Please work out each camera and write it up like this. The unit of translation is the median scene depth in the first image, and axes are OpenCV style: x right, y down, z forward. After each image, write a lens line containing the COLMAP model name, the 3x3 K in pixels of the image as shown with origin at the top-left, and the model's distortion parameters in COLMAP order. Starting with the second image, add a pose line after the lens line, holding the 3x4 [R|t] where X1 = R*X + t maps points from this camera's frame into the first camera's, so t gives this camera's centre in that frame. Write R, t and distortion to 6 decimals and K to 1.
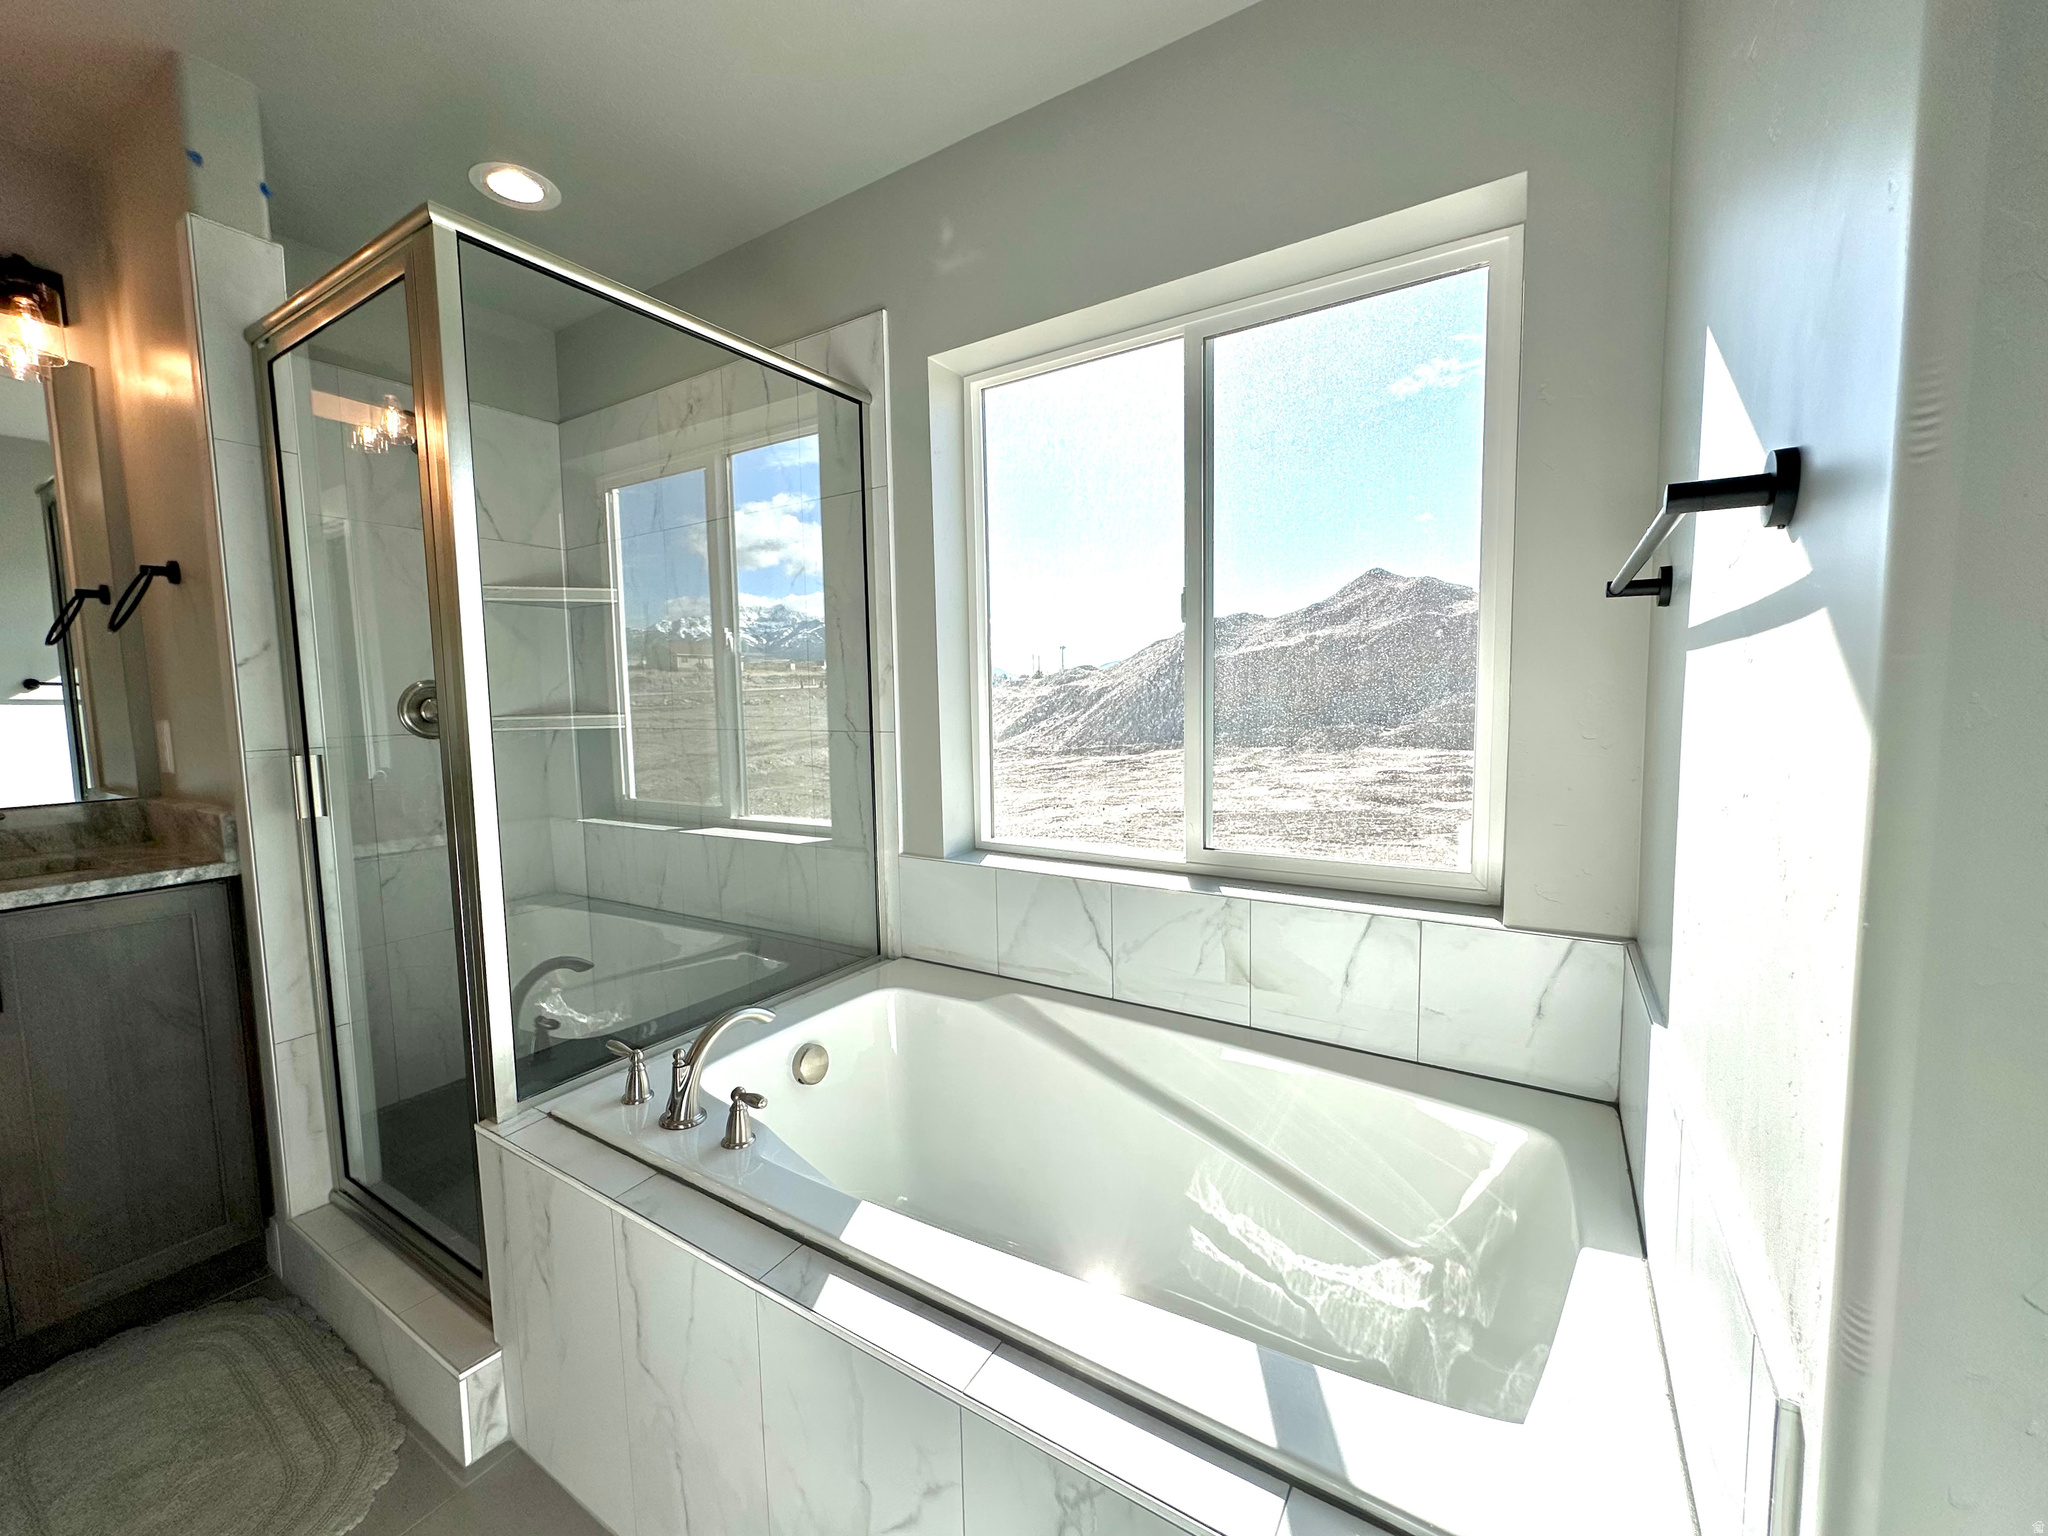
lens RADIAL K [[818.6, 0, 1017.3], [0, 818.6, 759.9], [0, 0, 1]] dist [-0.001515, 0.000252]
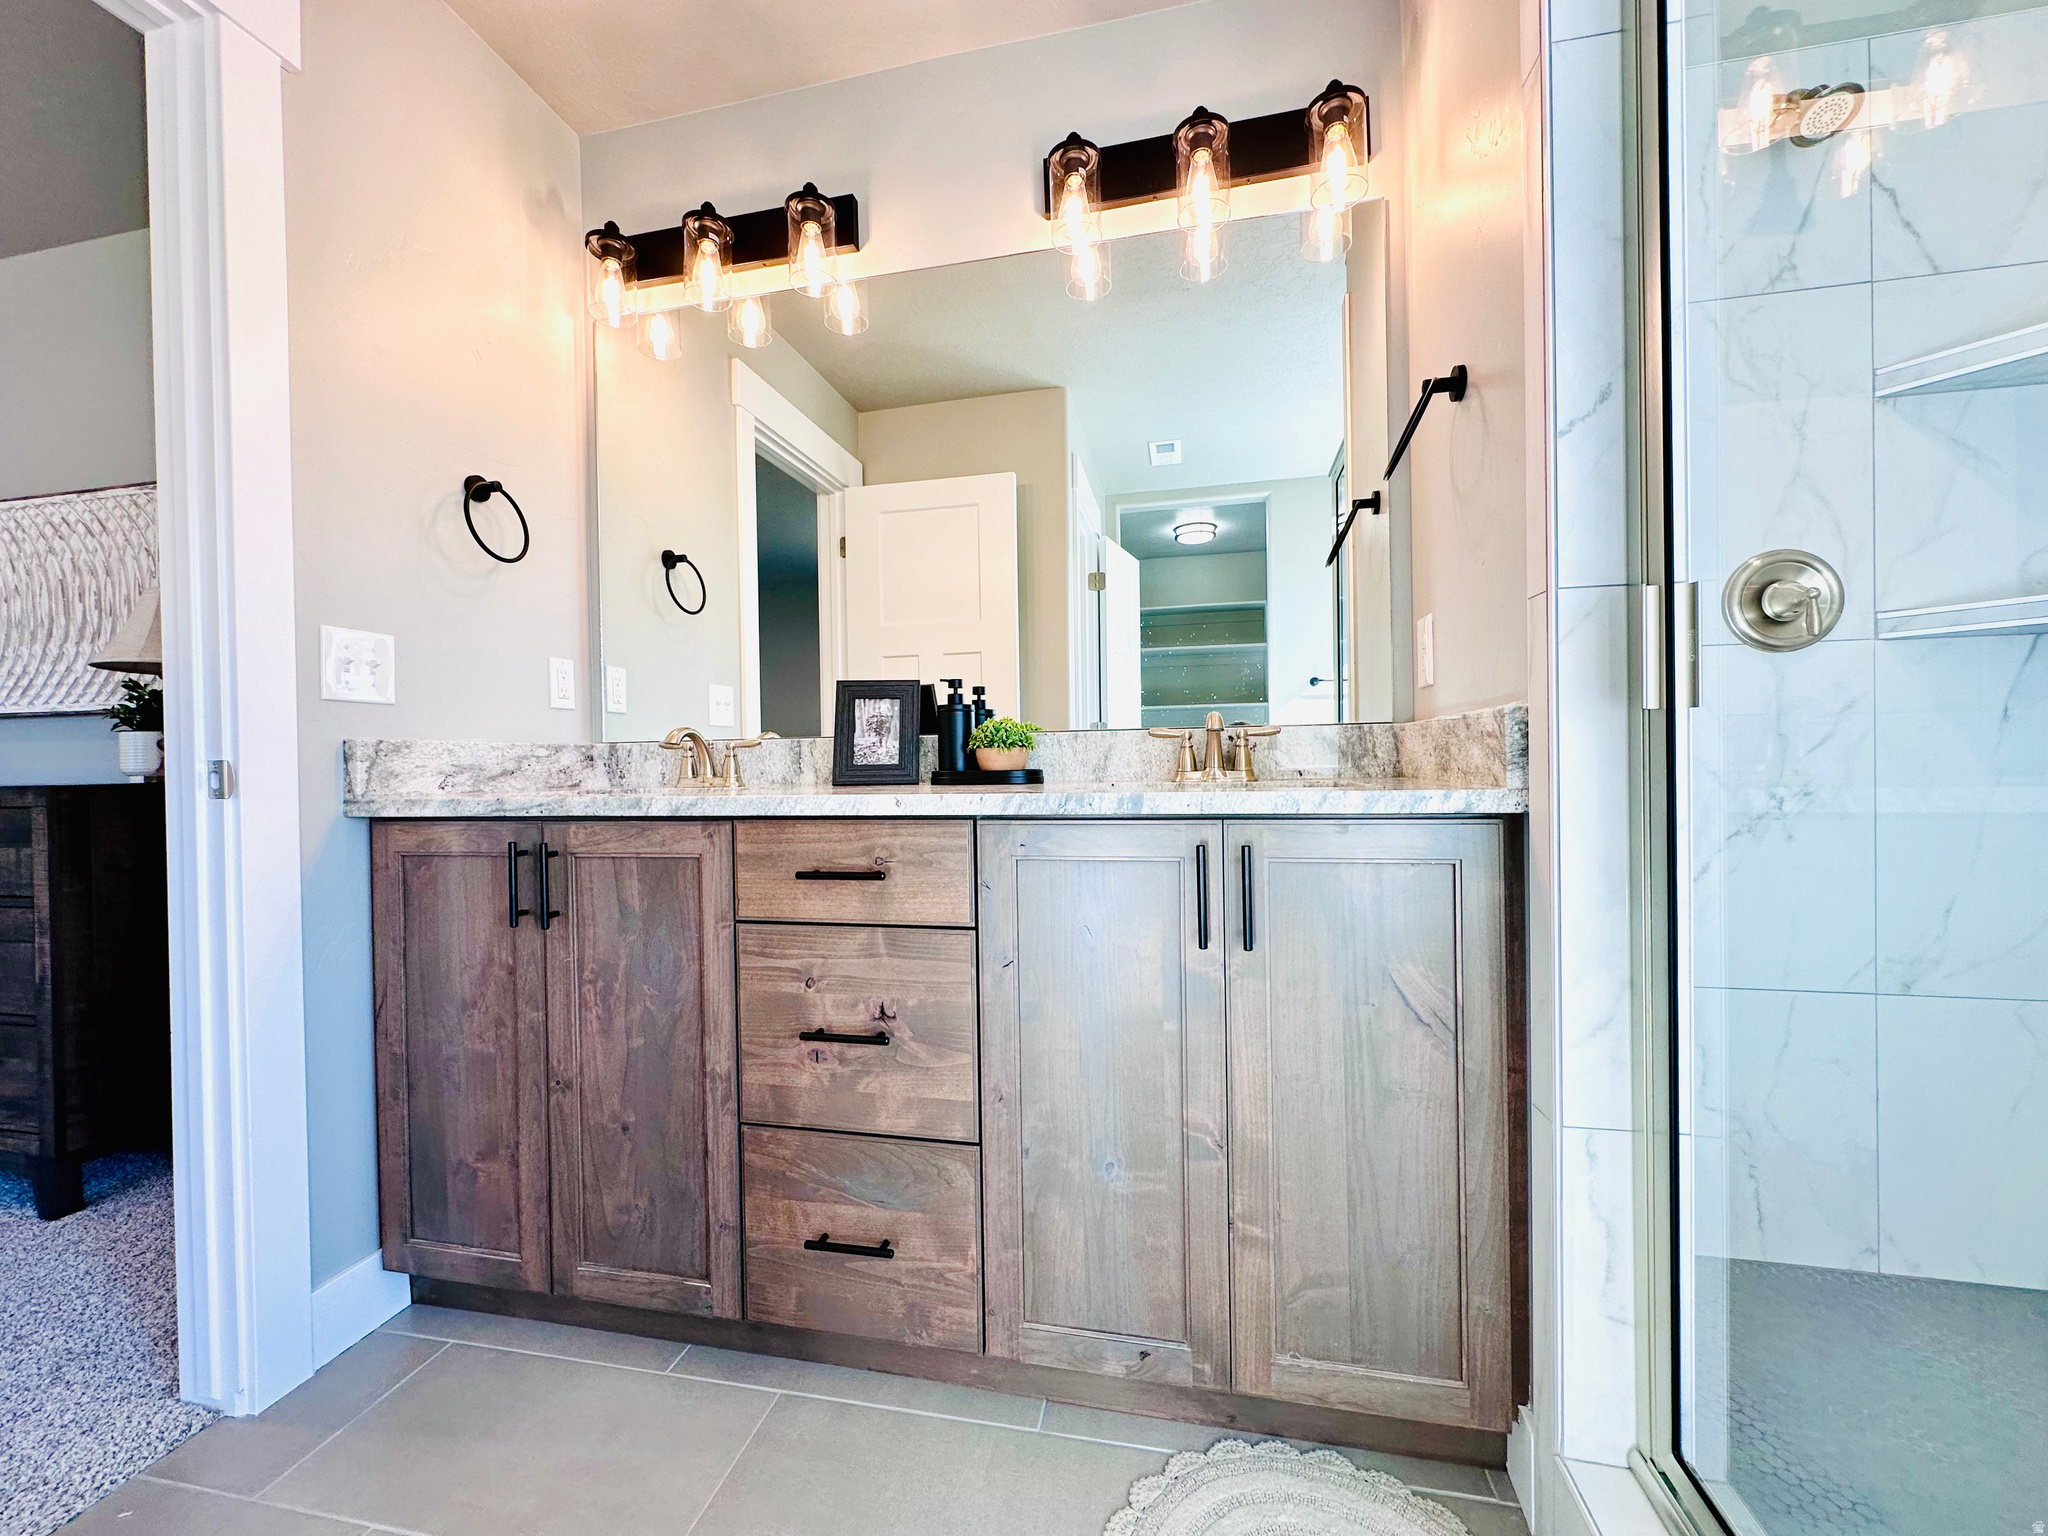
lens RADIAL K [[818.6, 0, 1018.3], [0, 818.6, 762.2], [0, 0, 1]] dist [-0.001515, 0.000252]
pose [[0.334750, 0.017097, -0.942152, -0.473837], [-0.067066, 0.997732, -0.005723, 0.120415], [0.939917, 0.065102, 0.335137, 0.417020]]
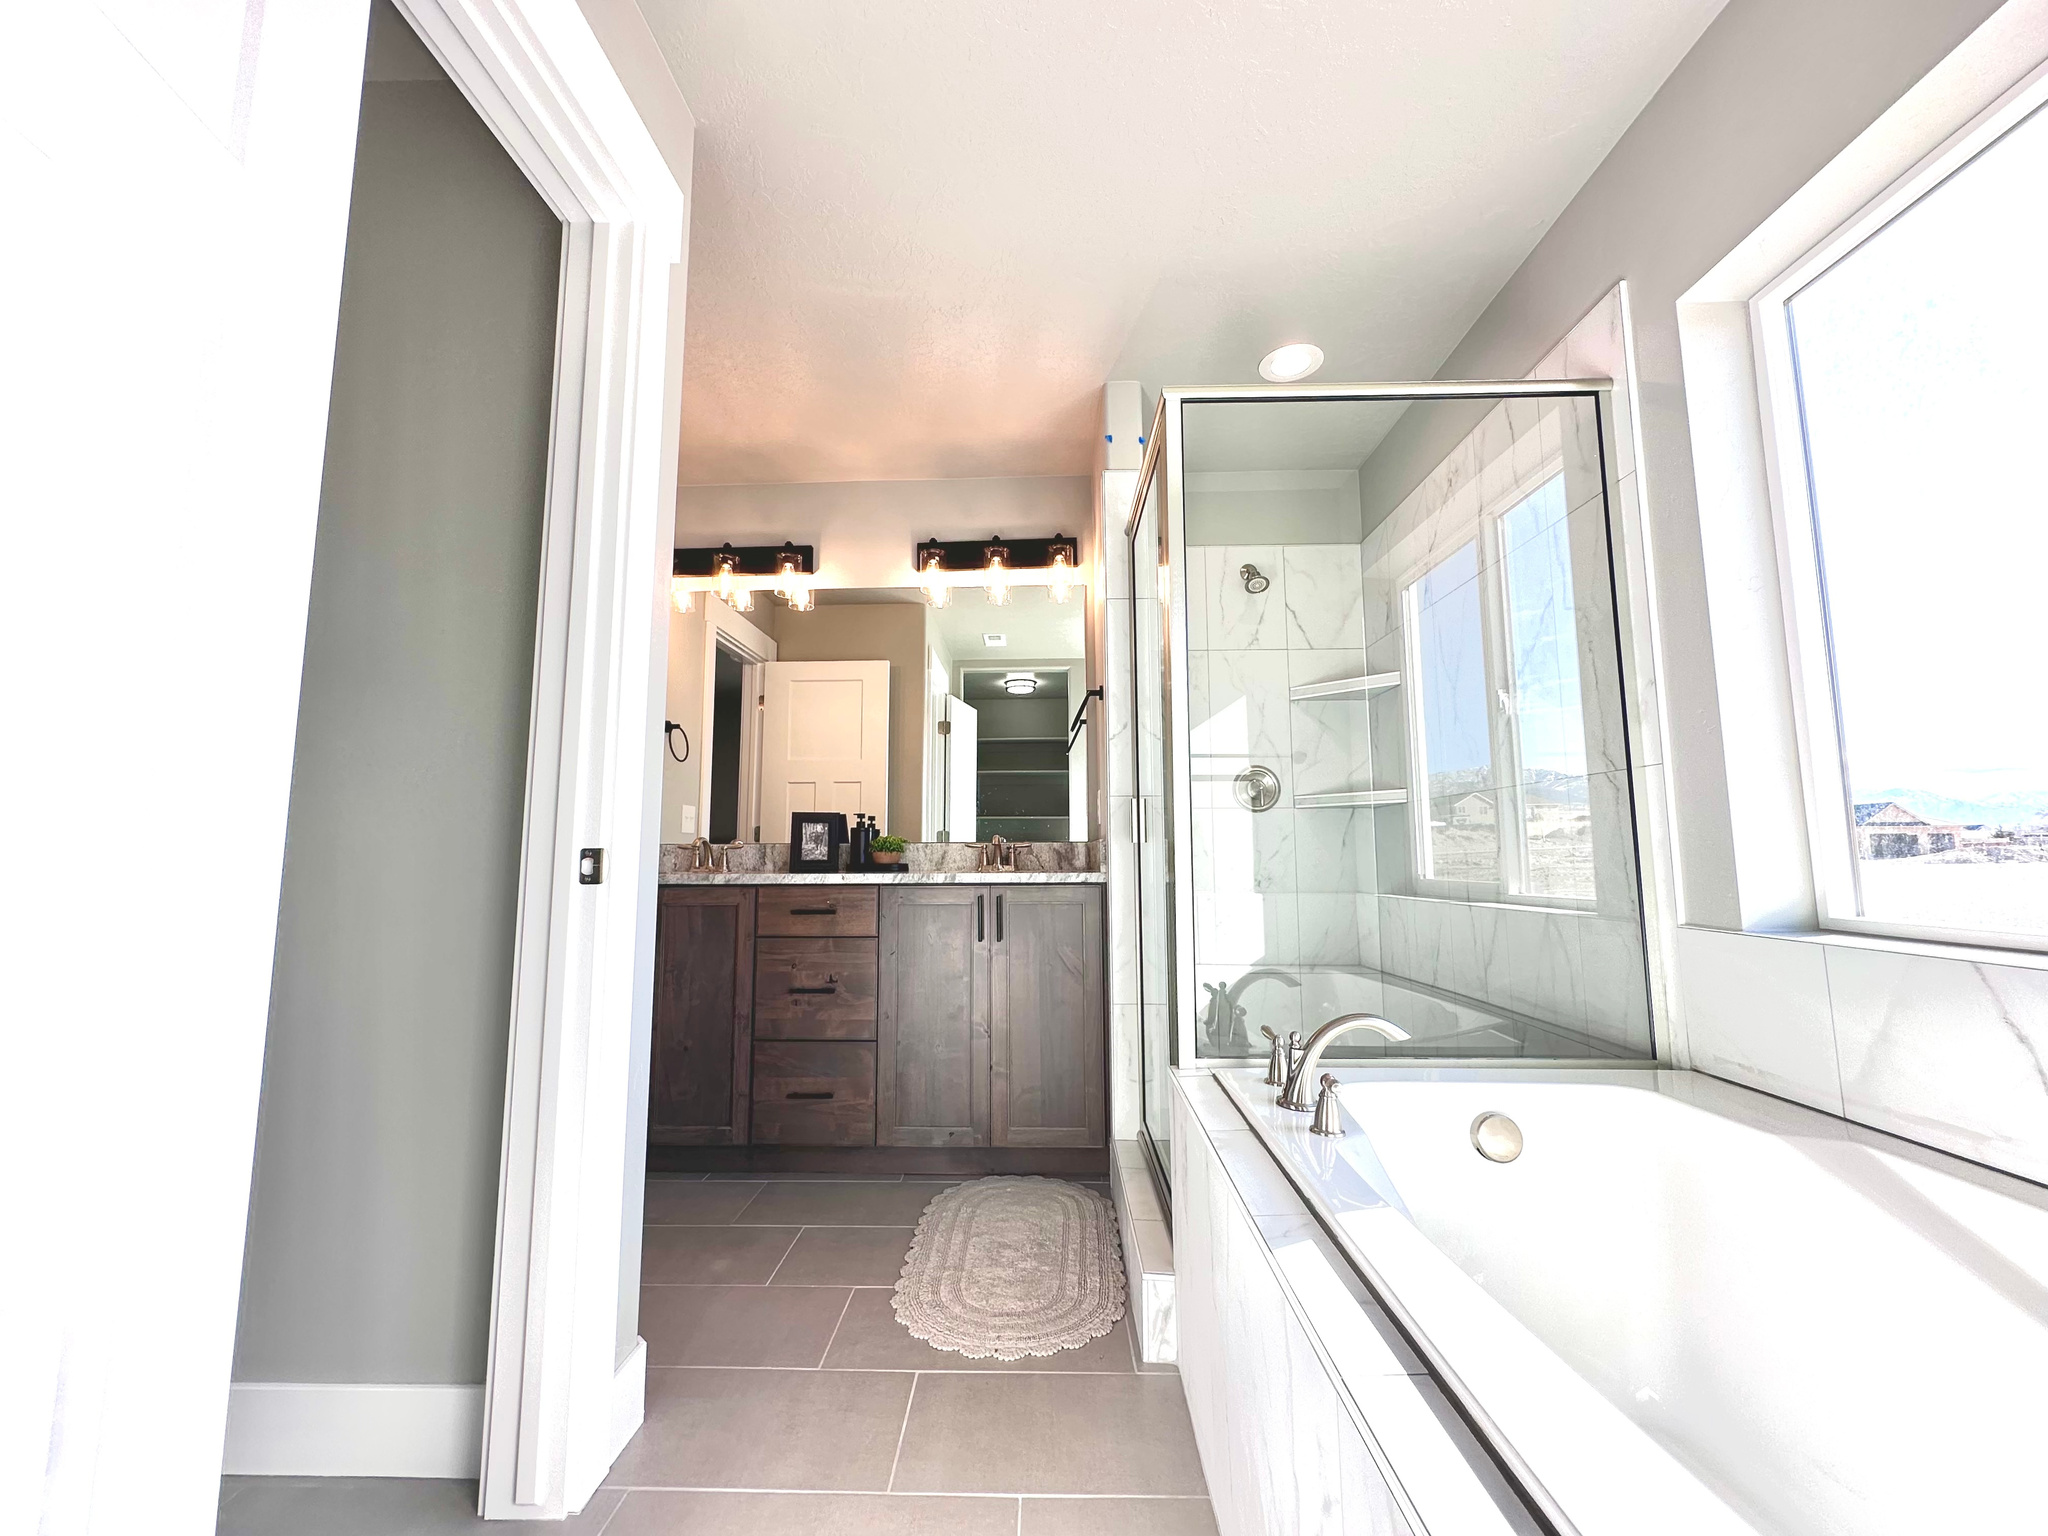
lens RADIAL K [[818.6, 0, 1025.1], [0, 818.6, 760.7], [0, 0, 1]] dist [-0.001515, 0.000252]
pose [[0.508438, -0.084507, -0.856942, 0.232434], [-0.075818, 0.986914, -0.142308, 0.133323], [0.857754, 0.137326, 0.495377, 0.103431]]
